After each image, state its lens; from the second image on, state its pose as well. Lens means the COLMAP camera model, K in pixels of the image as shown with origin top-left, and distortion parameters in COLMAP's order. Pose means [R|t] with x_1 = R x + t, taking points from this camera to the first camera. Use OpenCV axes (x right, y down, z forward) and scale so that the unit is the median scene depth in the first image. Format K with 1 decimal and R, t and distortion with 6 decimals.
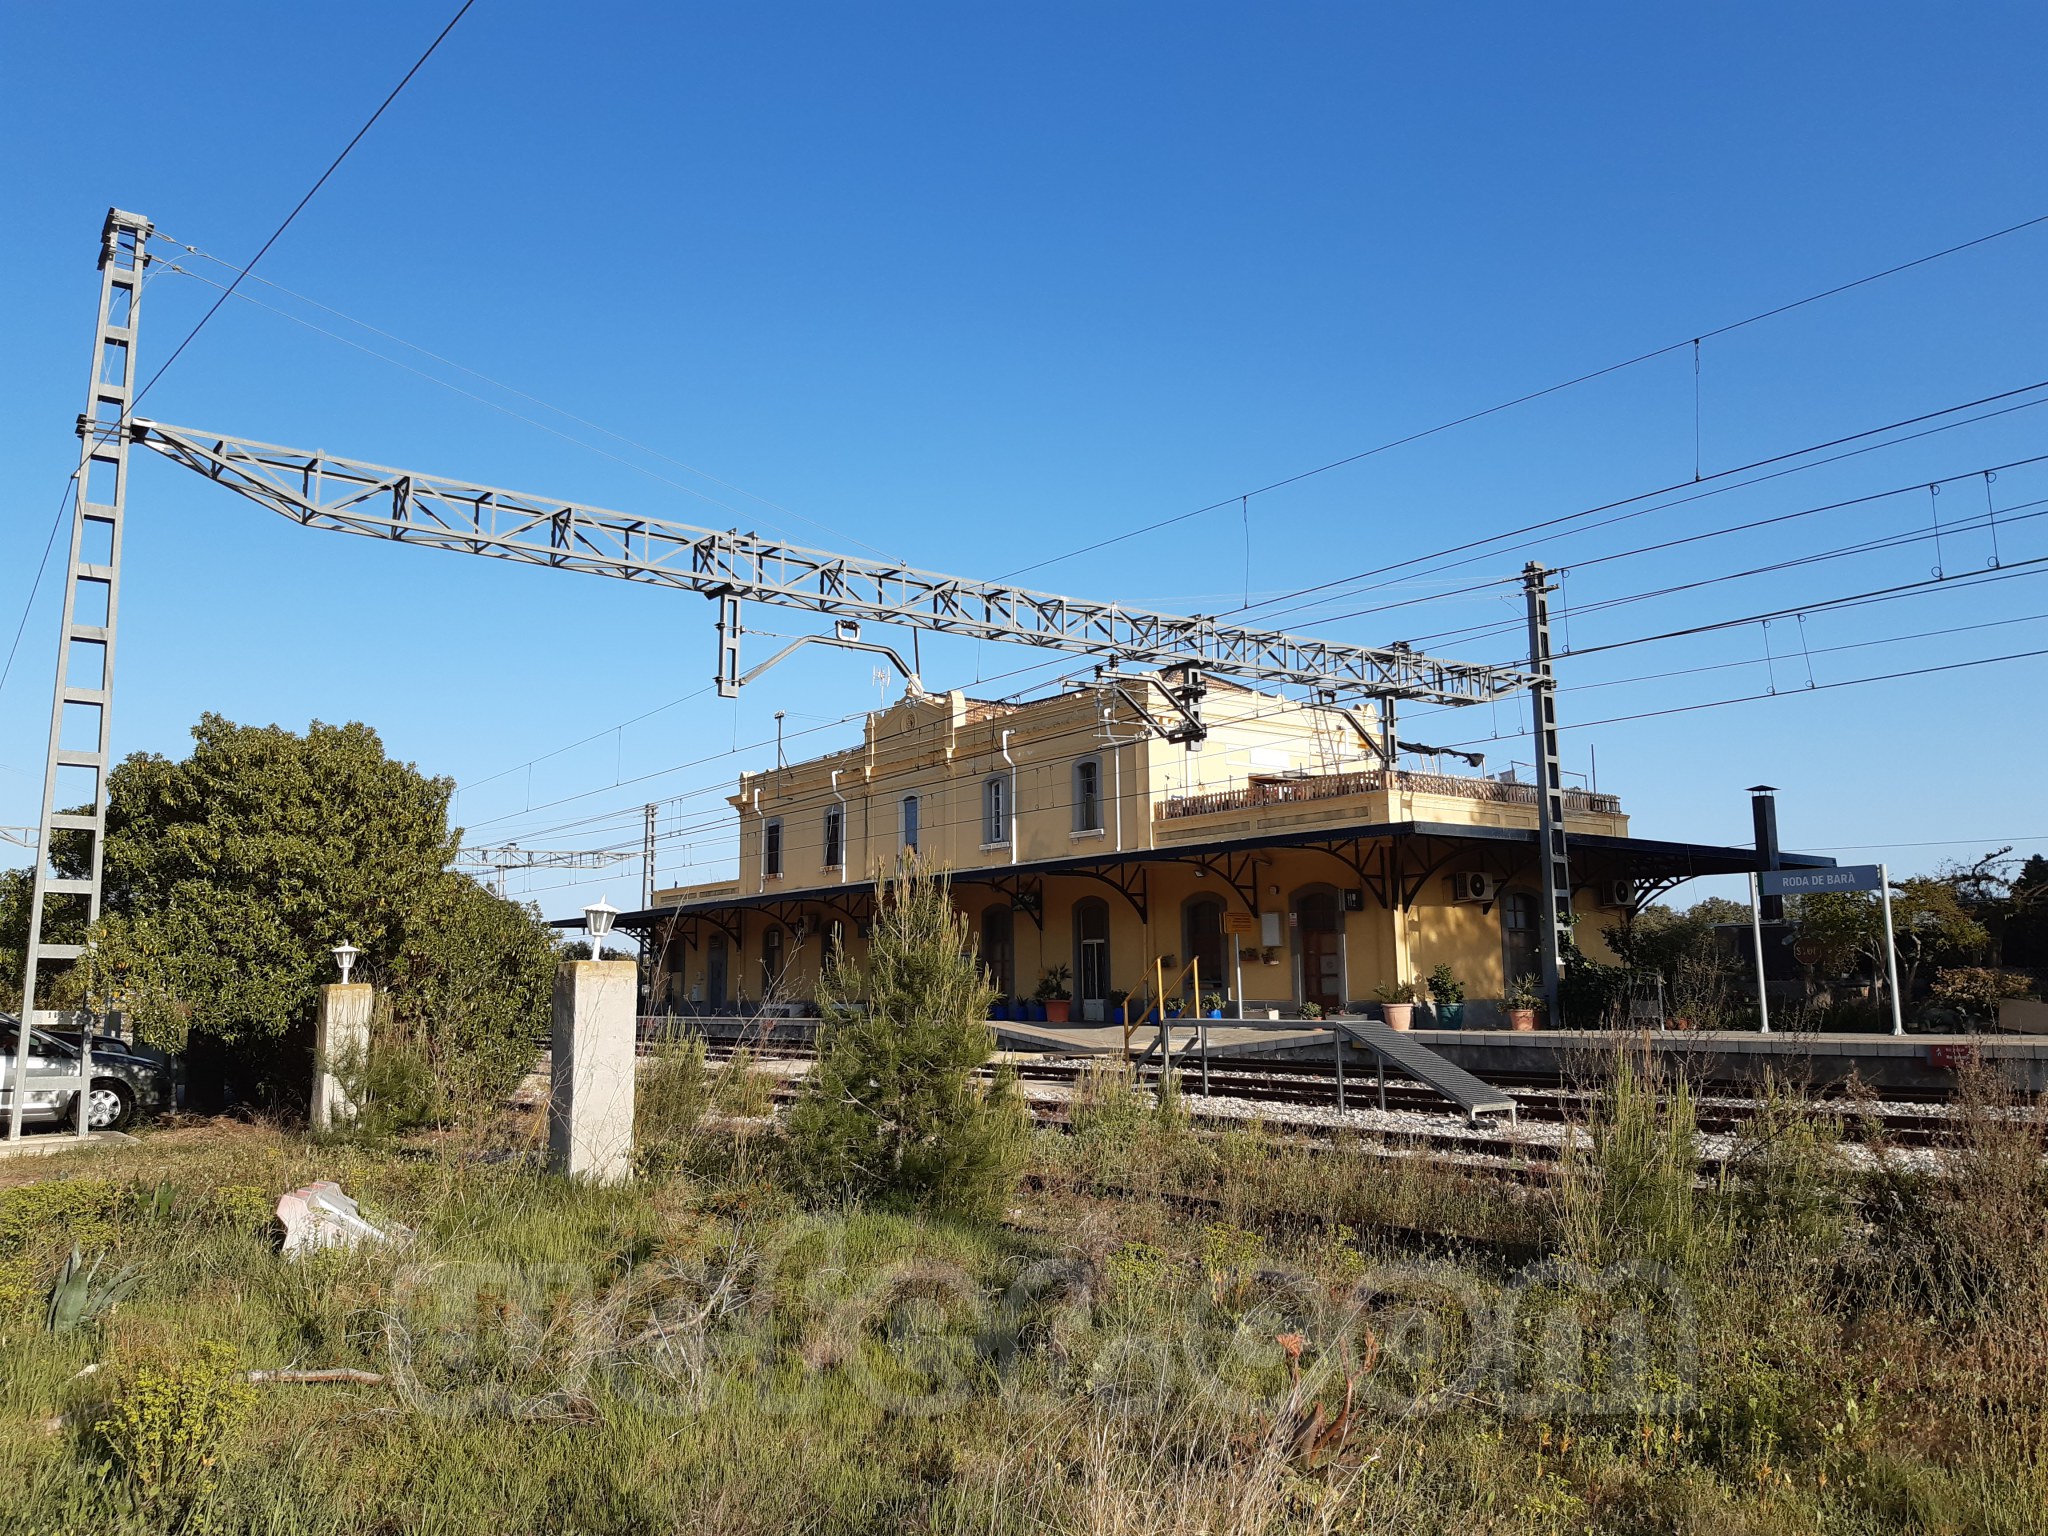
lens RADIAL K [[1598.4, 0, 1025.7], [0, 1598.4, 744.3], [0, 0, 1]] dist [0.062069, -0.128729]
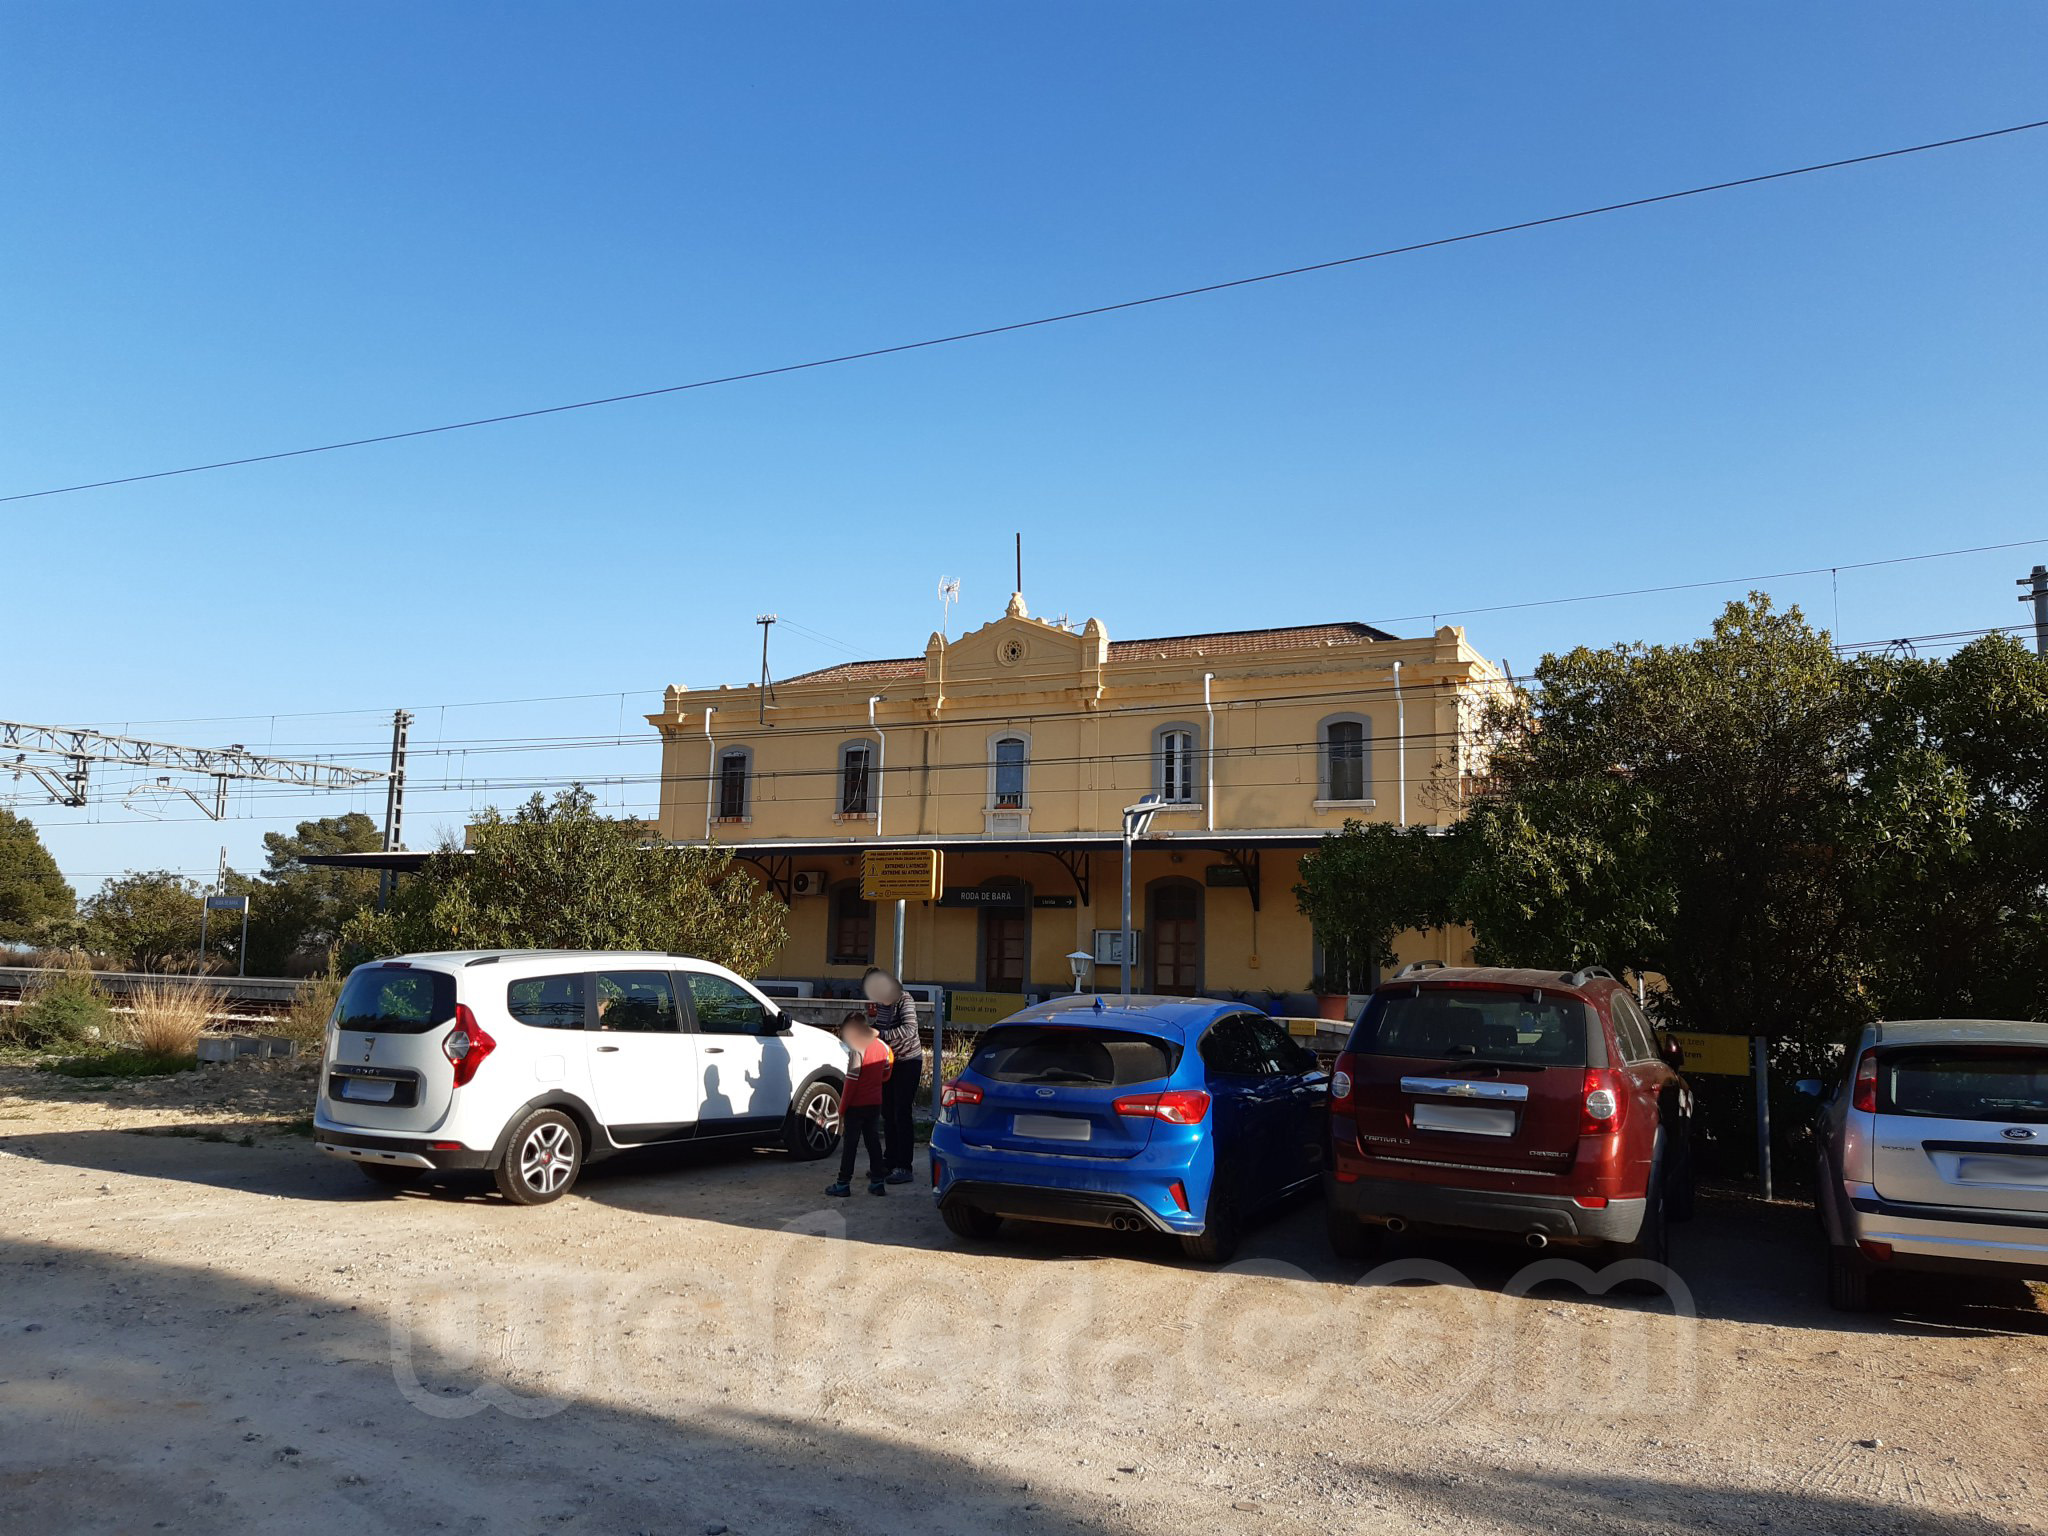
lens RADIAL K [[1598.4, 0, 1025.7], [0, 1598.4, 744.3], [0, 0, 1]] dist [0.062069, -0.128729]
pose [[0.904554, 0.093744, 0.415925, -0.392916], [-0.100101, 0.994956, -0.006551, 0.038223], [-0.414441, -0.035709, 0.909375, 0.229130]]
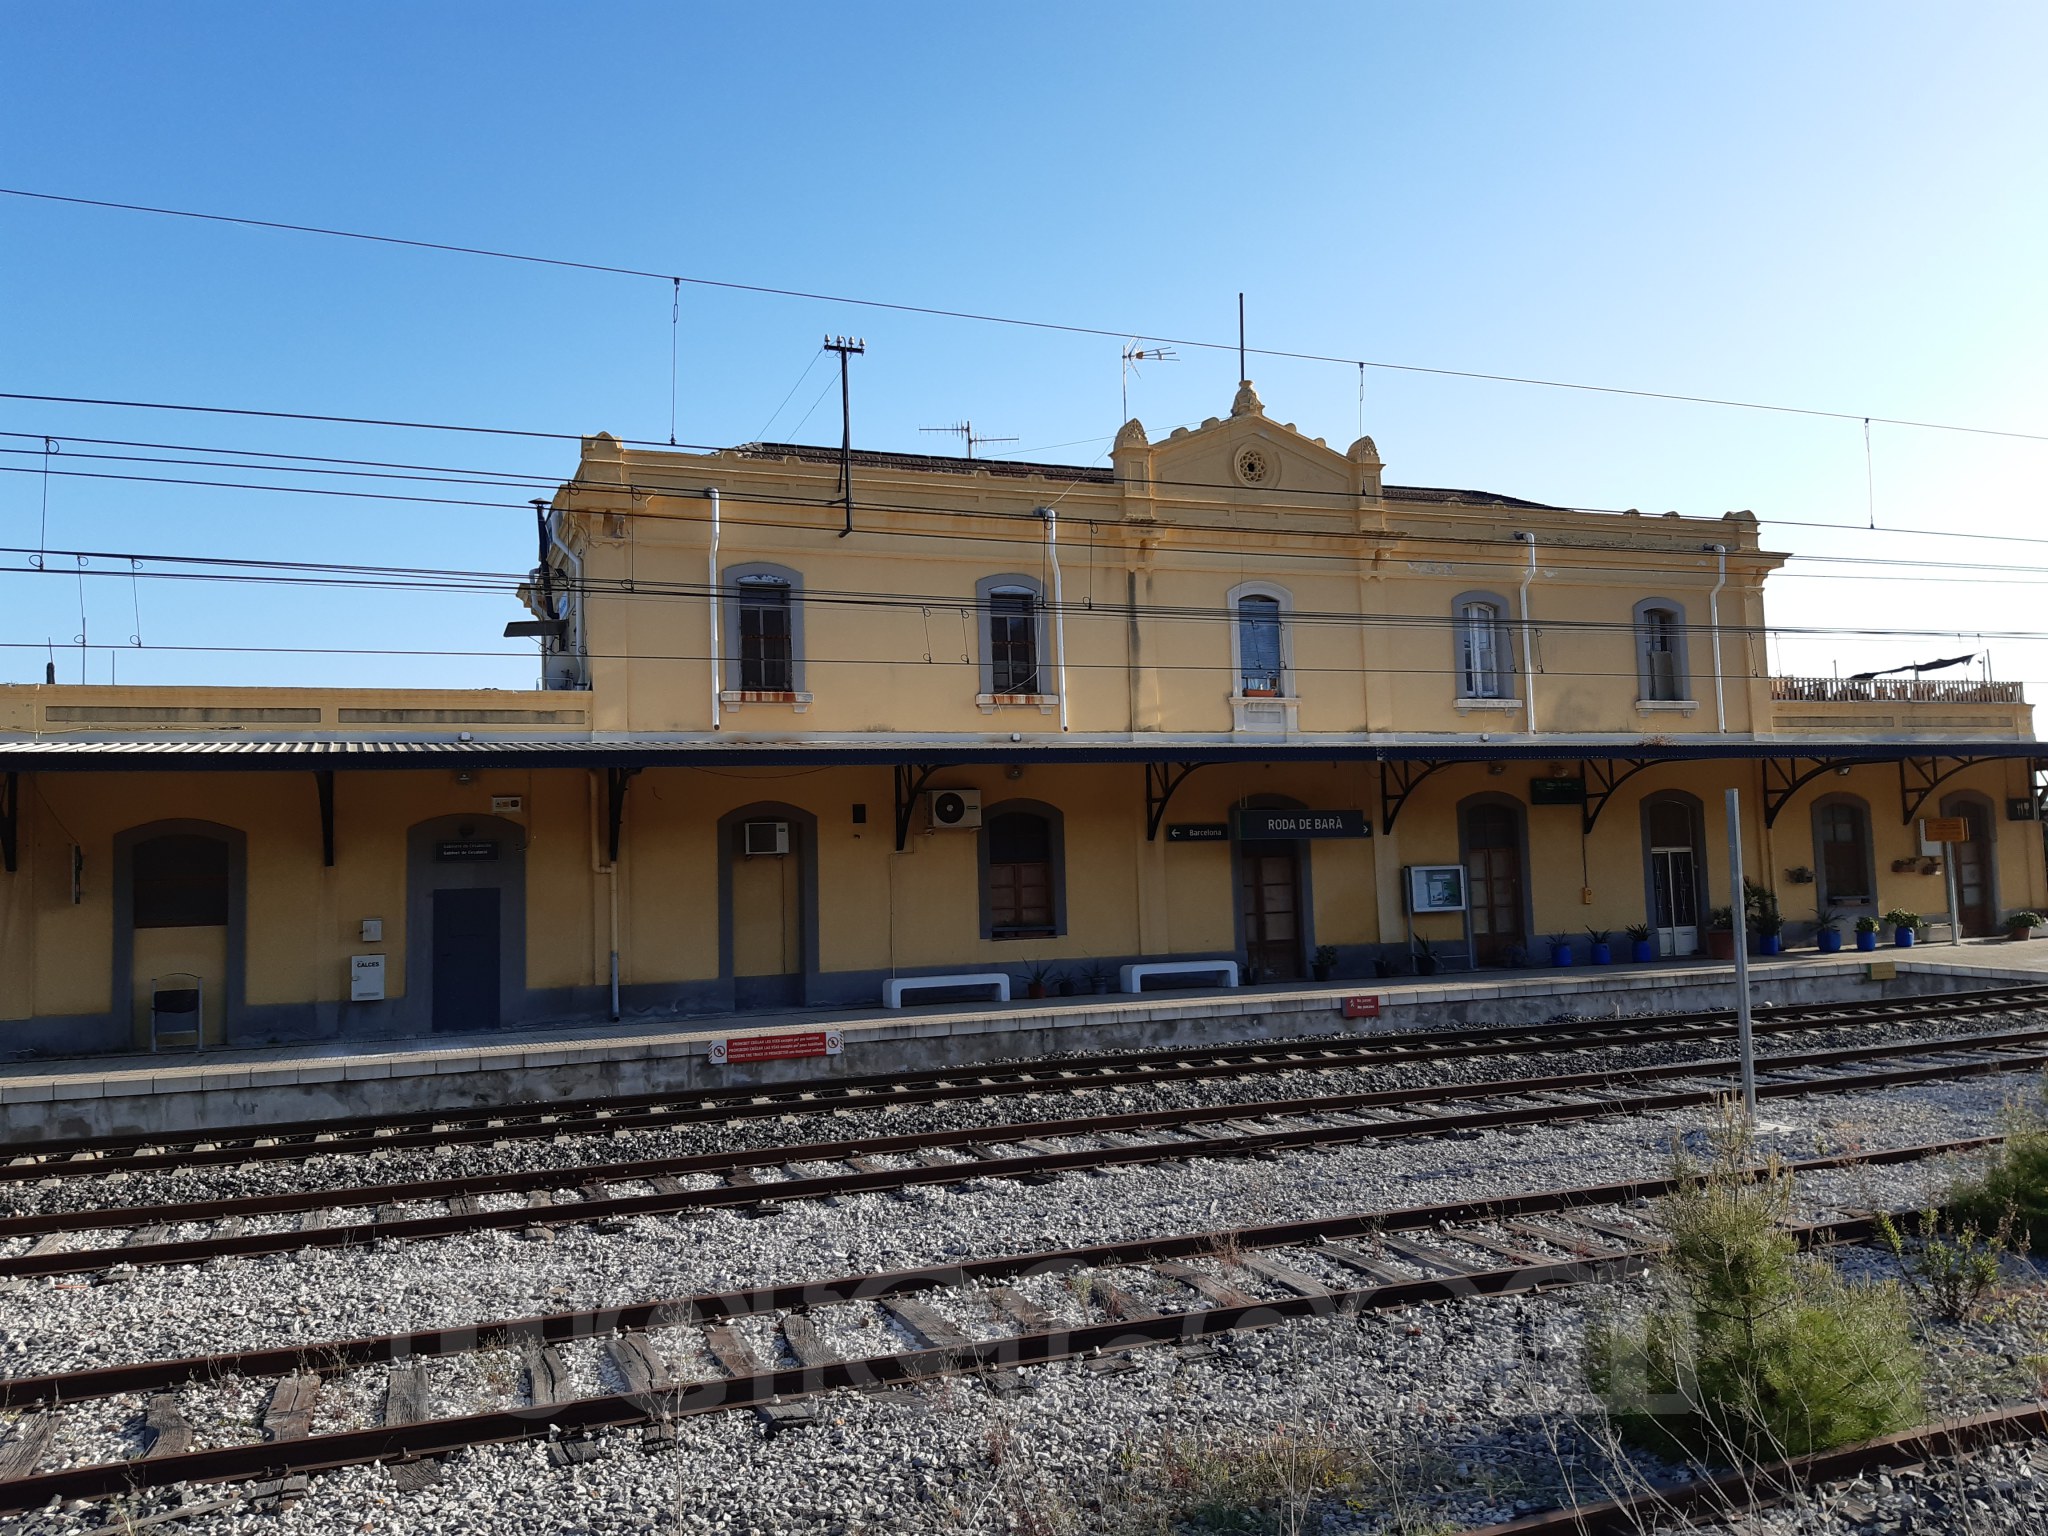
lens RADIAL K [[1578.9, 0, 1006.1], [0, 1578.9, 736.7], [0, 0, 1]] dist [0.085976, -0.171307]
pose [[0.270323, 0.078245, 0.959585, -0.608704], [-0.119472, 0.991715, -0.047208, 0.115252], [-0.955328, -0.101882, 0.277431, 0.883928]]
